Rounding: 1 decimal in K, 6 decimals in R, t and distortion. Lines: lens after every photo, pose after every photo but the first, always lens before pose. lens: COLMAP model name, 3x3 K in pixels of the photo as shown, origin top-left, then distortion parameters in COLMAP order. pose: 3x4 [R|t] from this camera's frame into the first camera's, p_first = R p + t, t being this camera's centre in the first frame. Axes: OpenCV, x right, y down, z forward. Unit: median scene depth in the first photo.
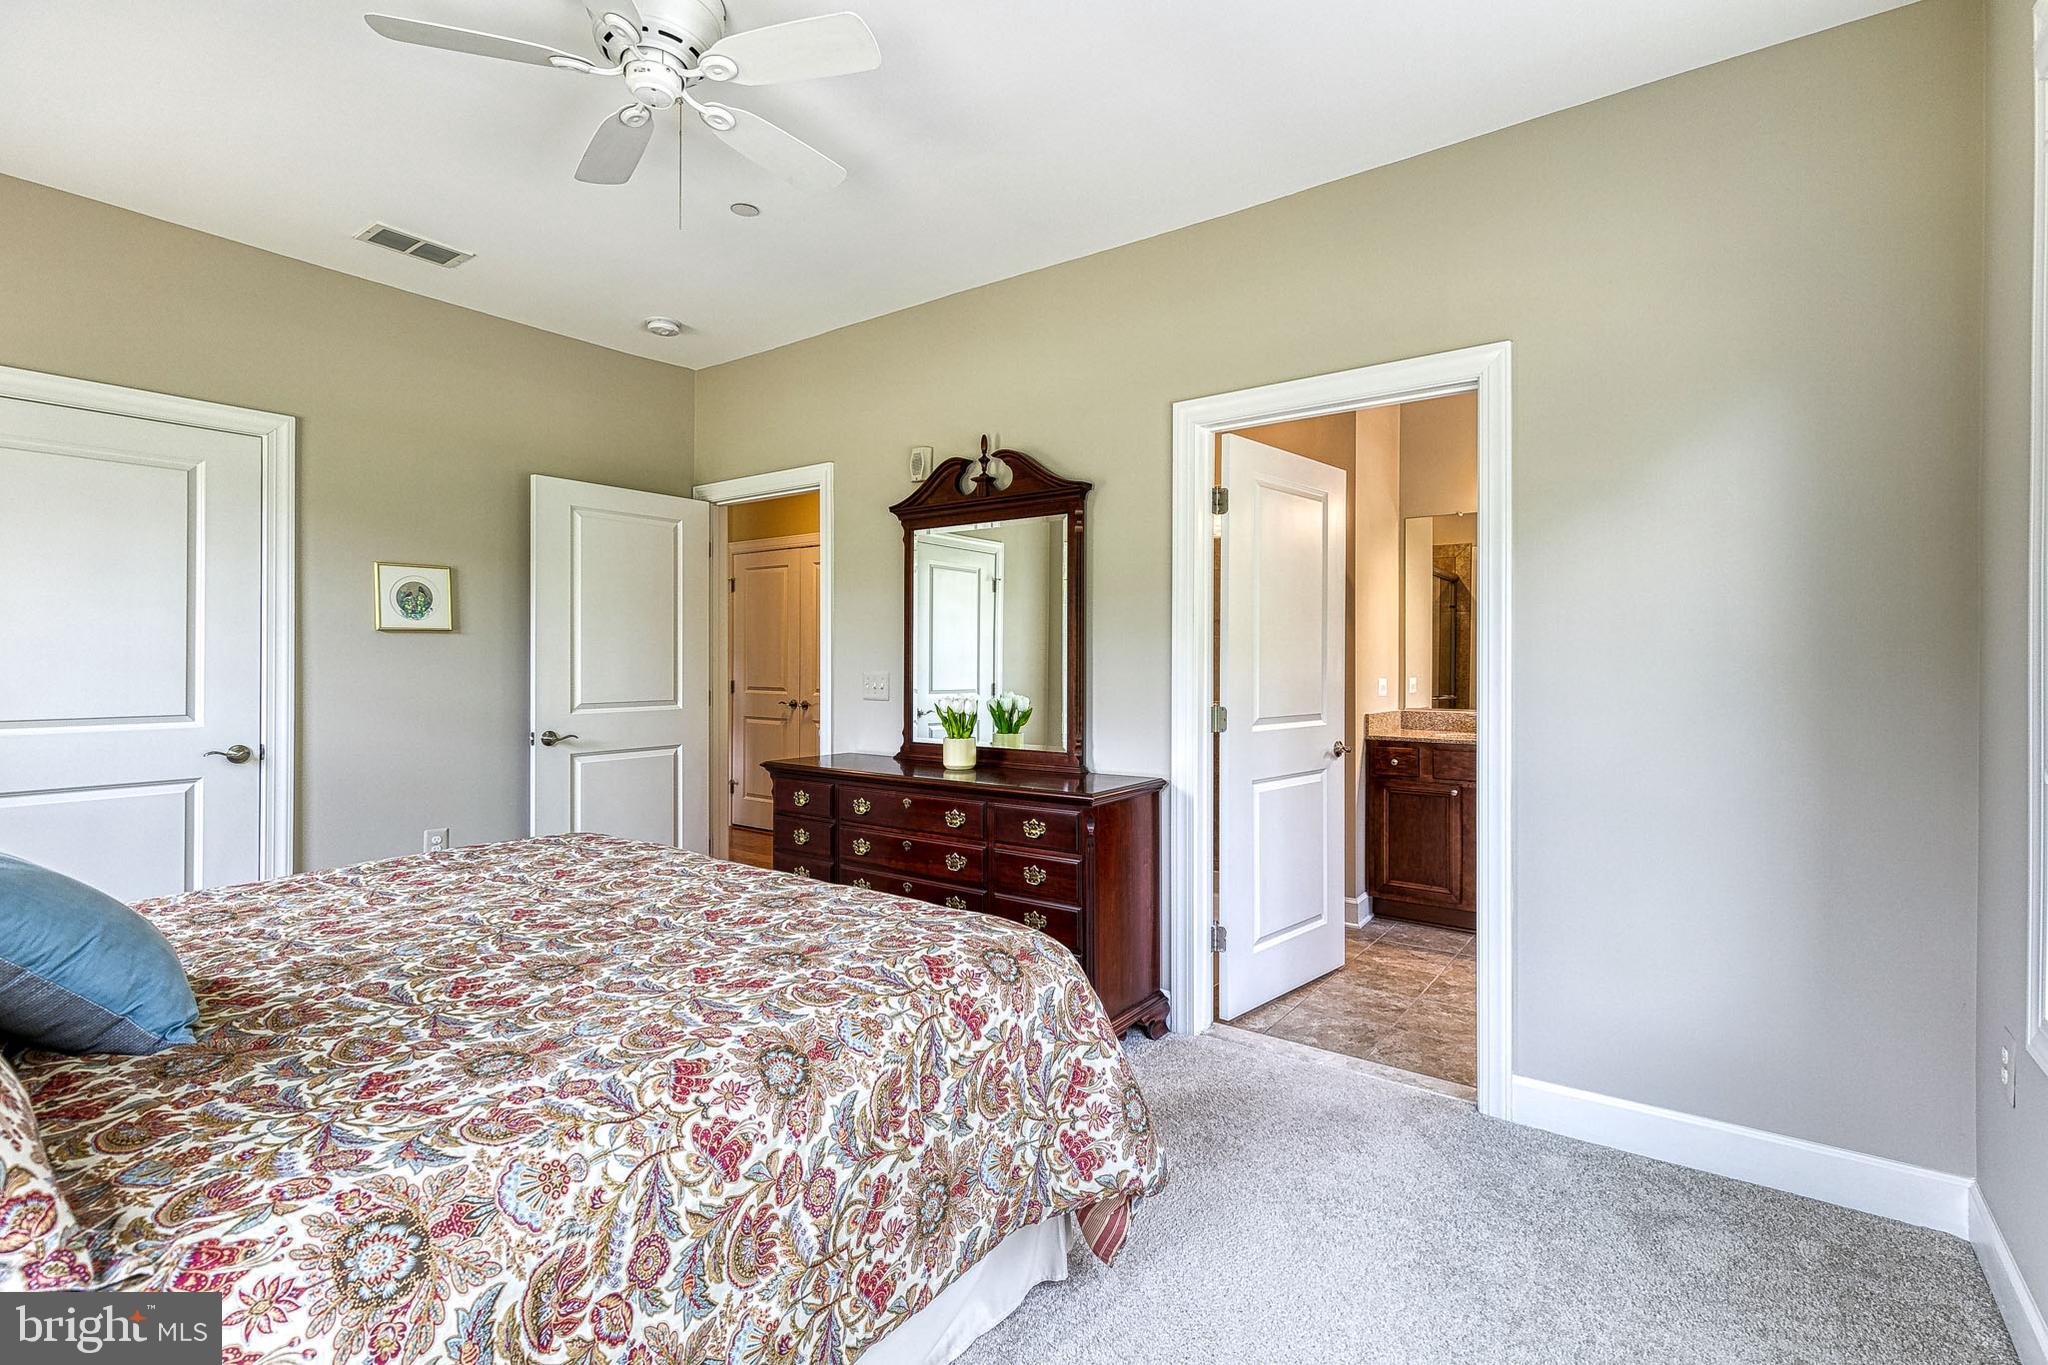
lens RADIAL K [[936.2, 0, 1041.3], [0, 936.2, 657.0], [0, 0, 1]] dist [0.017129, -0.000397]
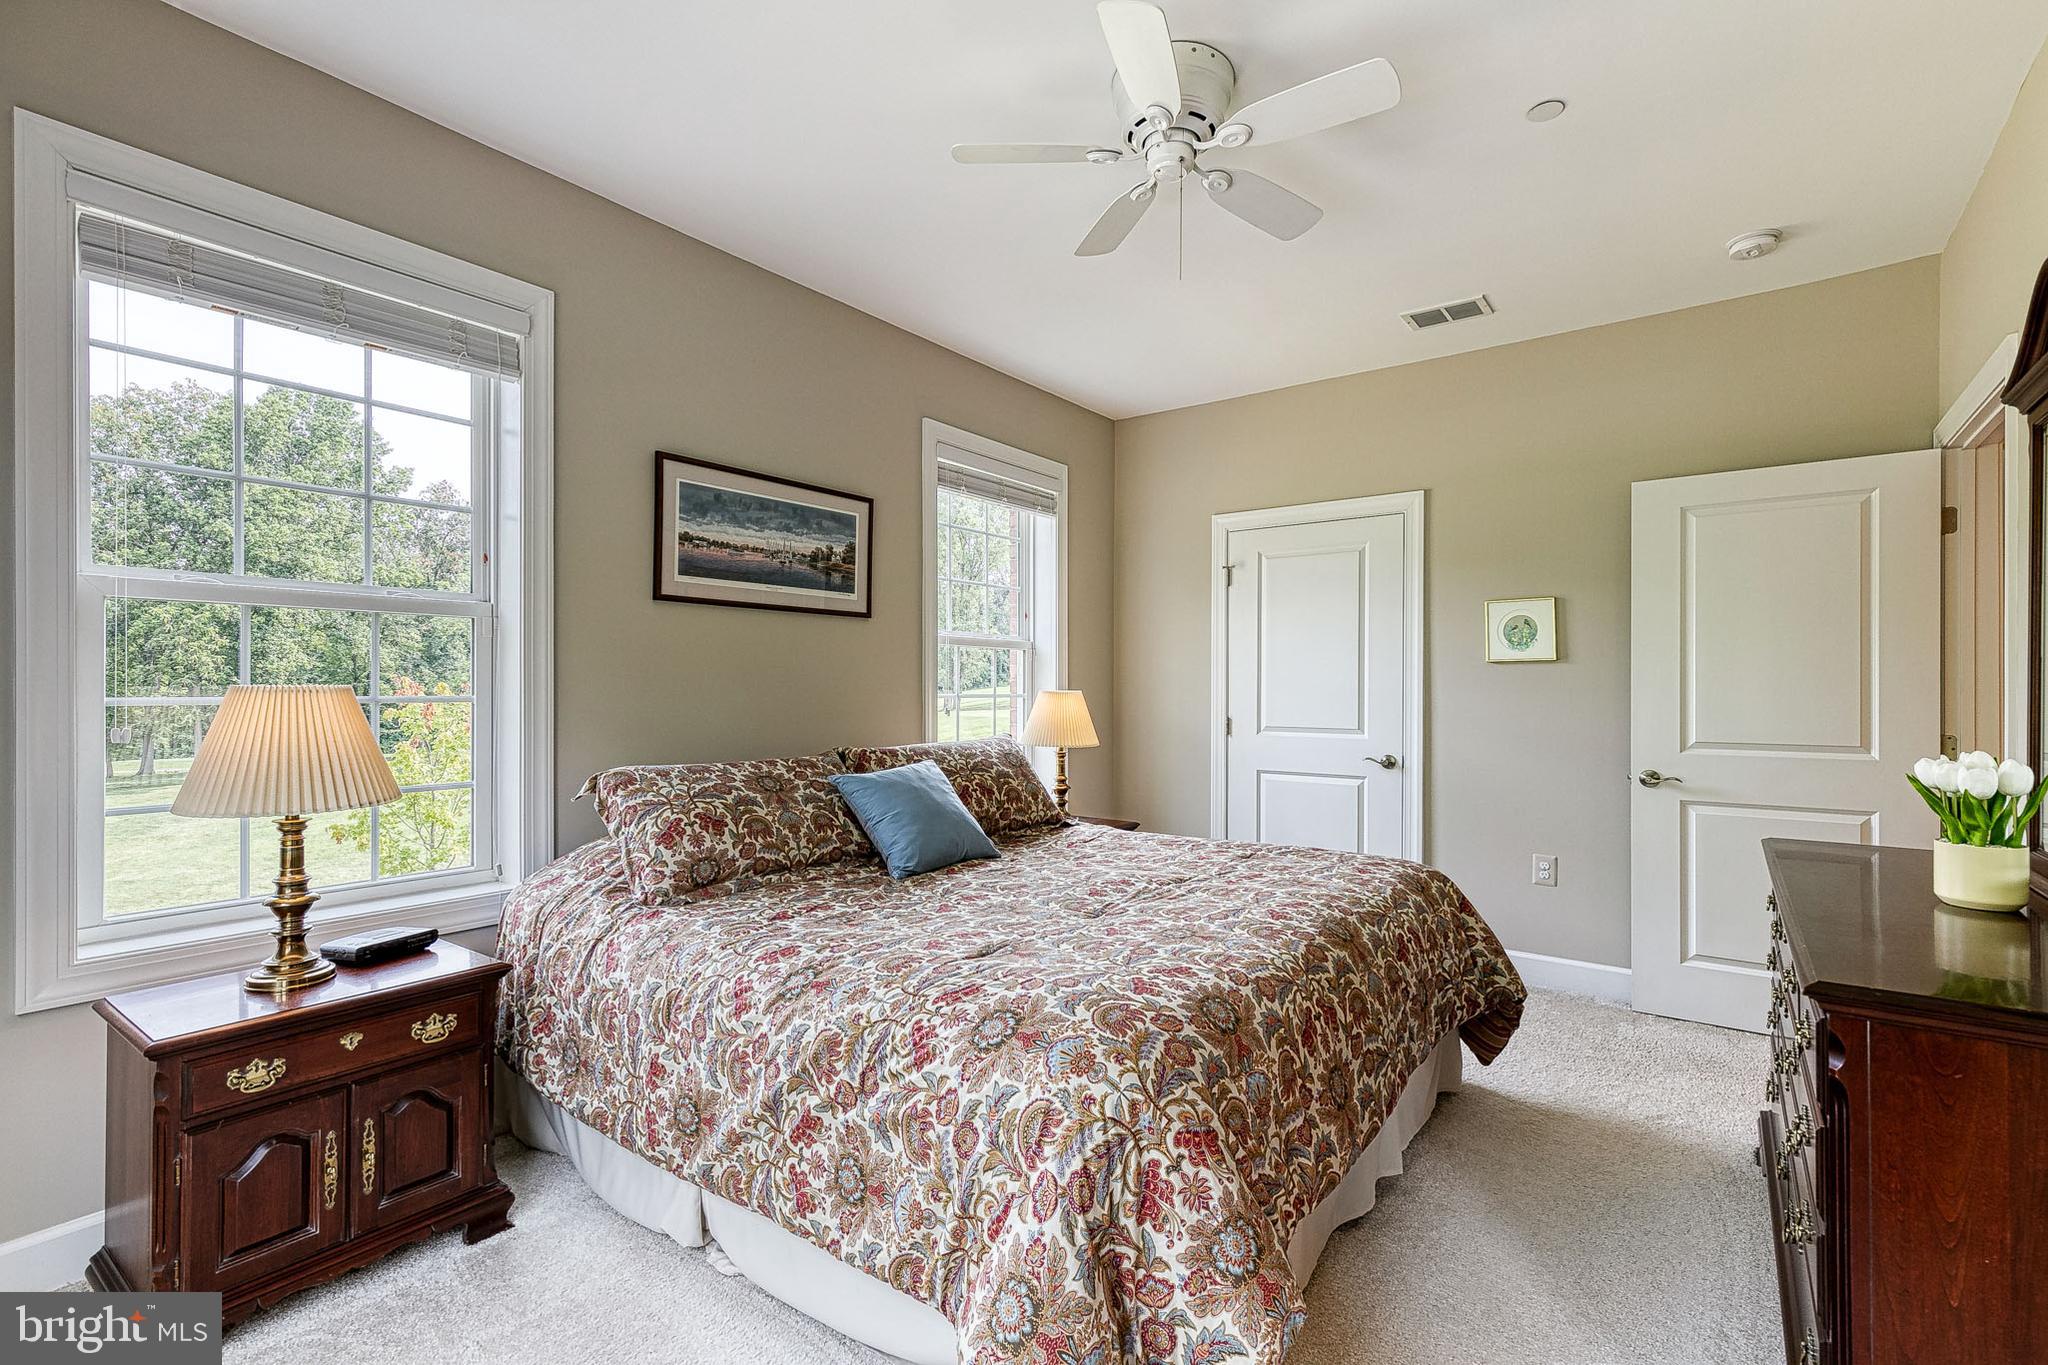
lens RADIAL K [[921.9, 0, 1042.7], [0, 921.9, 688.0], [0, 0, 1]] dist [0.012741, -0.004235]
pose [[-0.005879, -0.004716, -0.999972, 0.411975], [-0.000792, 0.999989, -0.004712, 0.007712], [0.999982, 0.000764, -0.005883, 0.527953]]
